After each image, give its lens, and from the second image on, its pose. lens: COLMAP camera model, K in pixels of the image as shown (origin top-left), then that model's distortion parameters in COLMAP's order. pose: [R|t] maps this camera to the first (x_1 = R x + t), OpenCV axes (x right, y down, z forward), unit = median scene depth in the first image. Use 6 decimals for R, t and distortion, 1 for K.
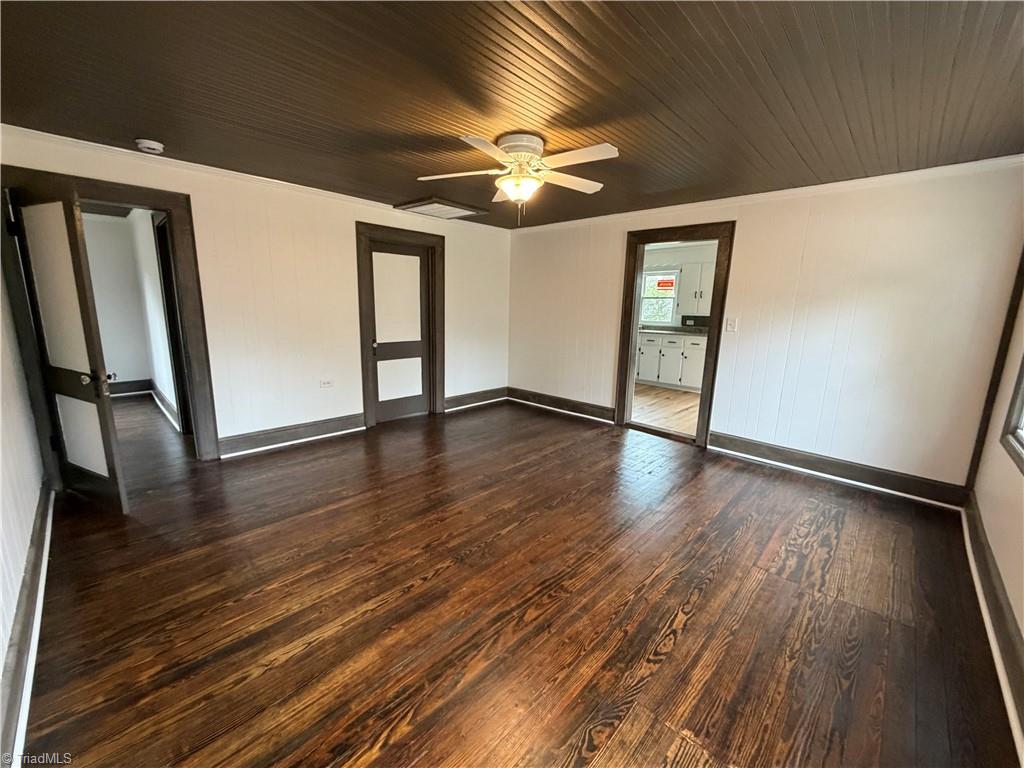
lens RADIAL K [[408.3, 0, 510.7], [0, 408.3, 383.9], [0, 0, 1]] dist [0.000635, 0.000244]
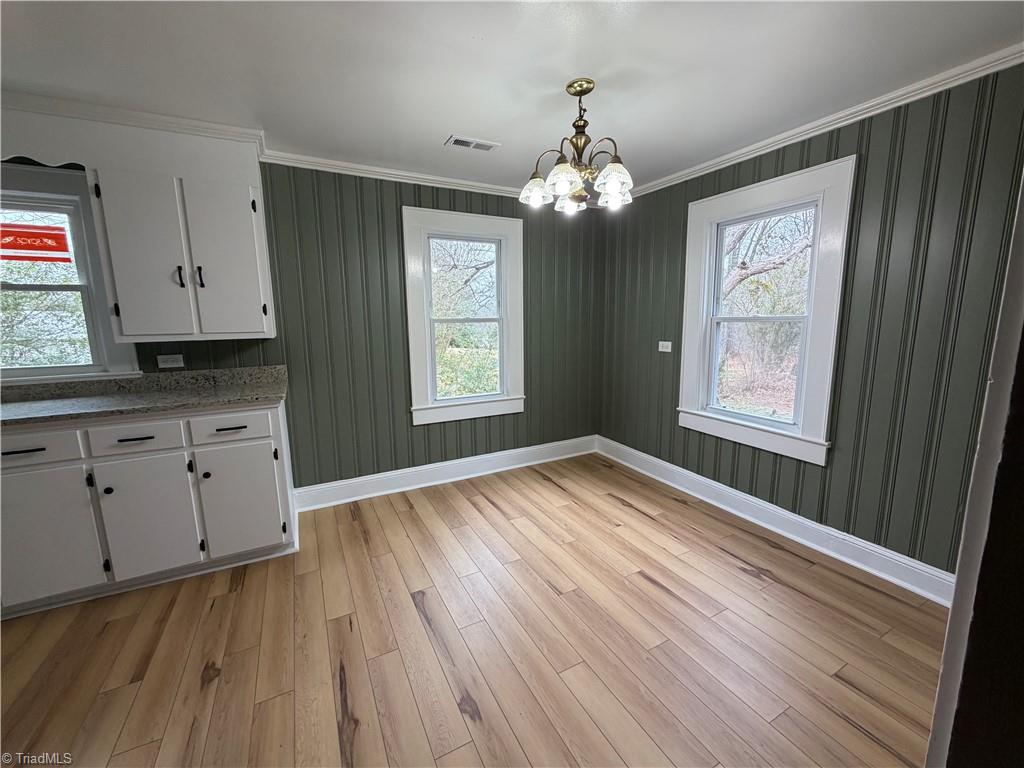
lens RADIAL K [[408.3, 0, 510.8], [0, 408.3, 385.0], [0, 0, 1]] dist [0.000635, 0.000244]
pose [[0.322628, -0.175038, 0.930201, 0.575978], [0.201384, 0.972945, 0.113234, -0.309663], [-0.924854, 0.150795, 0.349149, 1.707159]]
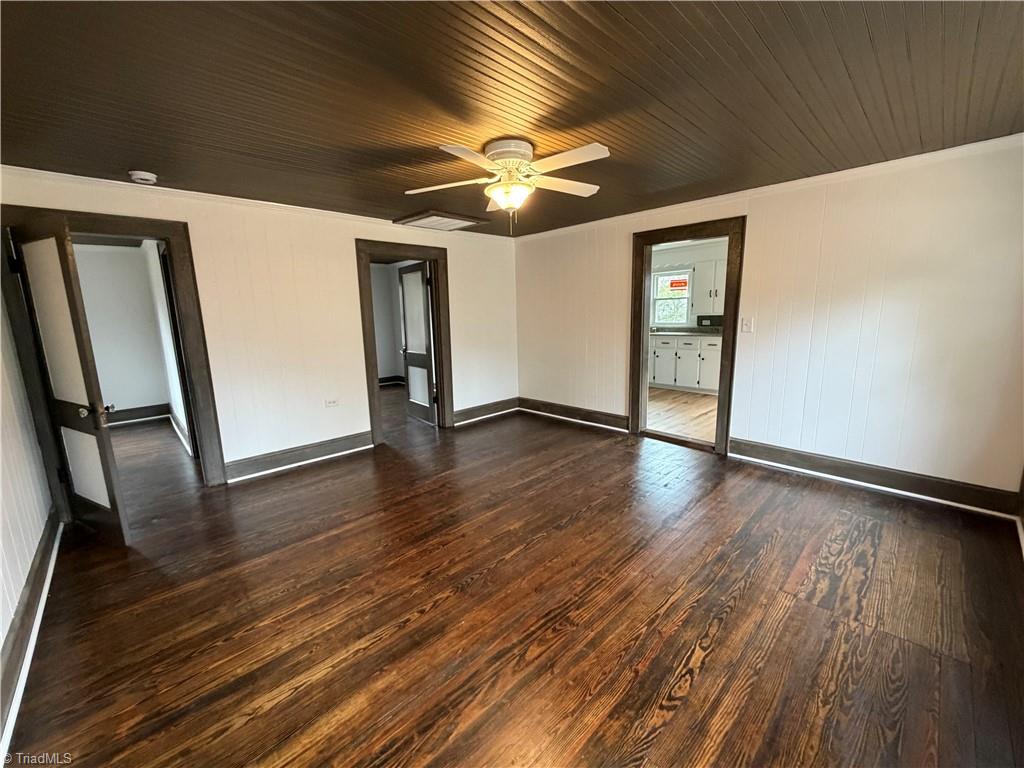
lens RADIAL K [[408.3, 0, 511.4], [0, 408.3, 383.2], [0, 0, 1]] dist [0.000635, 0.000244]
pose [[0.998095, -0.040551, -0.046494, 0.054492], [0.039754, 0.999048, -0.017942, -0.022755], [0.047177, 0.016059, 0.998757, 0.051030]]
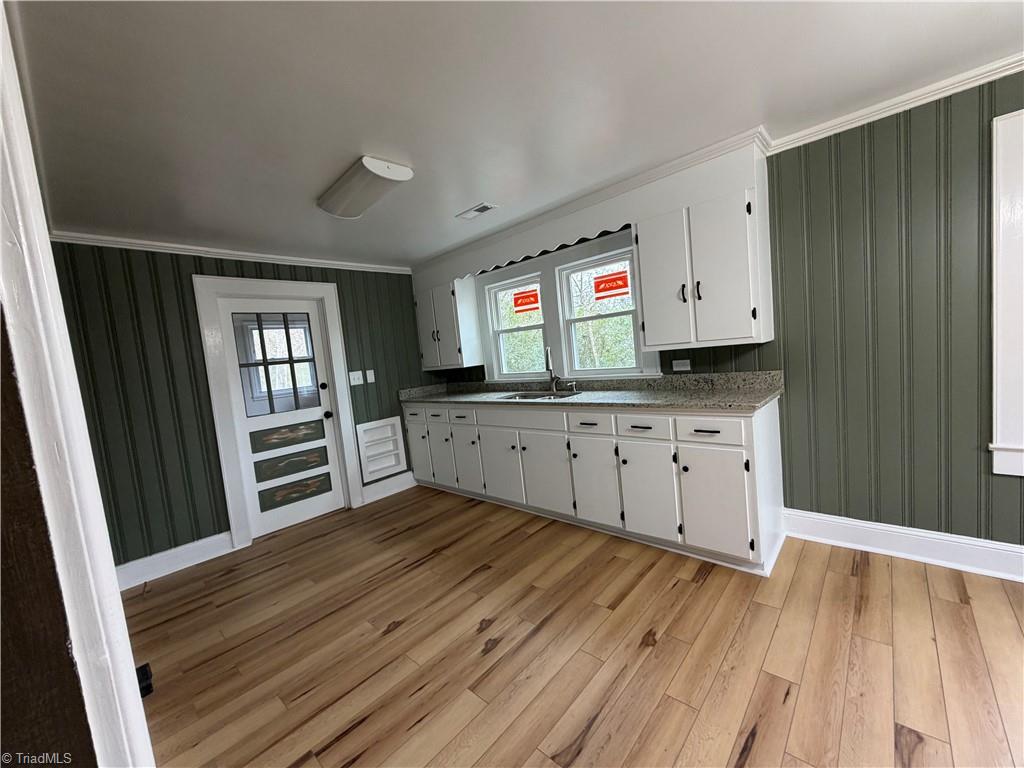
lens RADIAL K [[408.3, 0, 507.5], [0, 408.3, 384.8], [0, 0, 1]] dist [0.000635, 0.000244]
pose [[0.992619, -0.121171, 0.004951, 0.727194], [0.121009, 0.986957, -0.106169, -0.301536], [0.007978, 0.105984, 0.994336, 1.650308]]
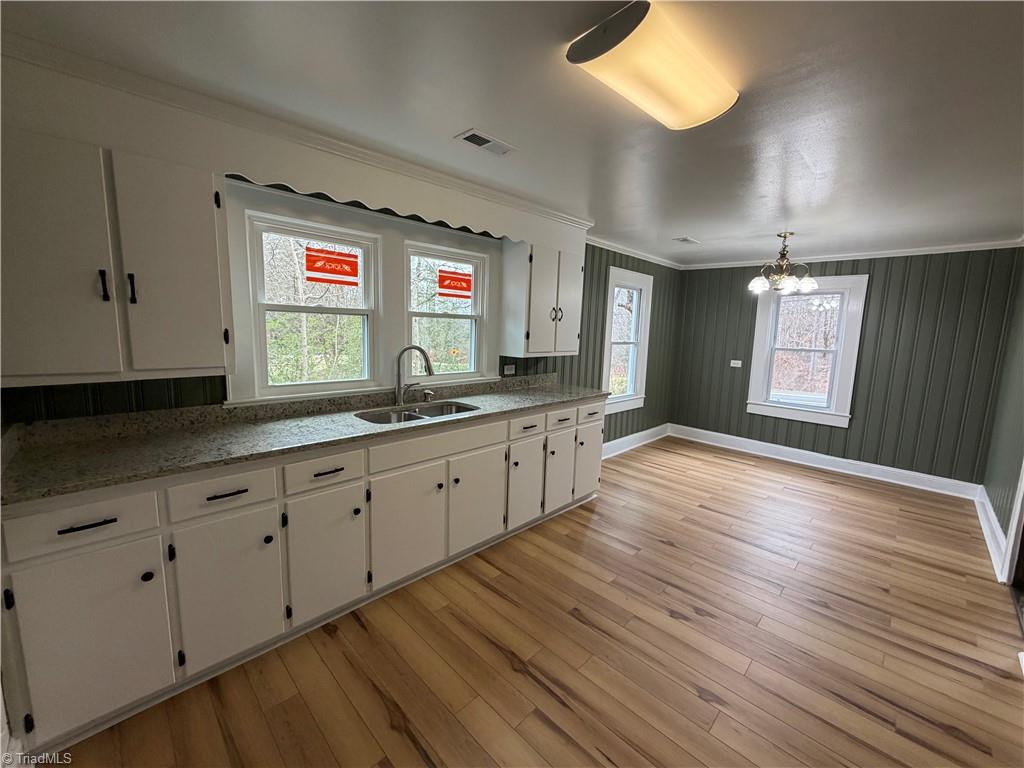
lens RADIAL K [[408.3, 0, 511.6], [0, 408.3, 384.5], [0, 0, 1]] dist [0.000635, 0.000244]
pose [[0.023188, -0.154411, 0.987735, -0.109341], [0.162415, 0.975457, 0.148679, -0.563040], [-0.986450, 0.156976, 0.047697, 2.689875]]
